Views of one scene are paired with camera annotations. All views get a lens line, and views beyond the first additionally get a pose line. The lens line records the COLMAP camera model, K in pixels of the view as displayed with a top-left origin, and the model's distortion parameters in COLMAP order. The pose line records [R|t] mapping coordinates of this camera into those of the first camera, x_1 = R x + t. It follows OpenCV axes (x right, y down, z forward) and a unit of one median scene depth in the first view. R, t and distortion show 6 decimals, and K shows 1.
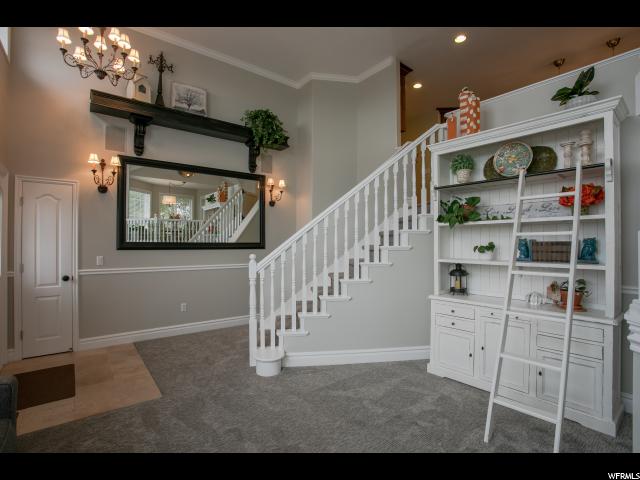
lens RADIAL K [[316.9, 0, 318.3], [0, 316.9, 241.9], [0, 0, 1]] dist [-0.025358, 0.001047]
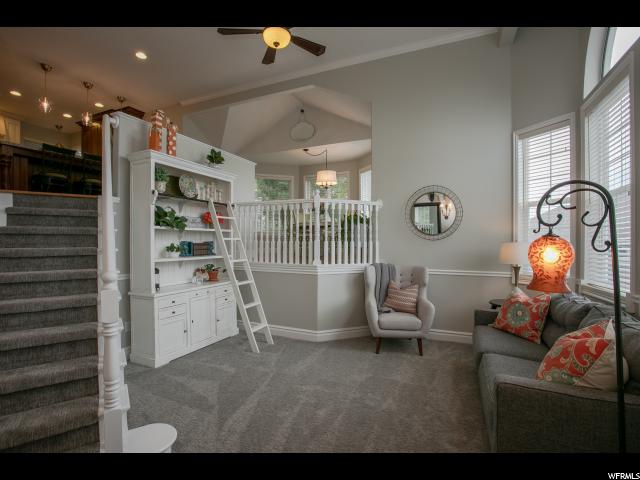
lens RADIAL K [[316.9, 0, 318.3], [0, 316.9, 241.9], [0, 0, 1]] dist [-0.025358, 0.001047]
pose [[-0.468385, -0.001893, 0.883522, -0.896684], [-0.004476, 0.999990, -0.000230, -0.007697], [-0.883513, -0.004062, -0.468389, 1.102044]]
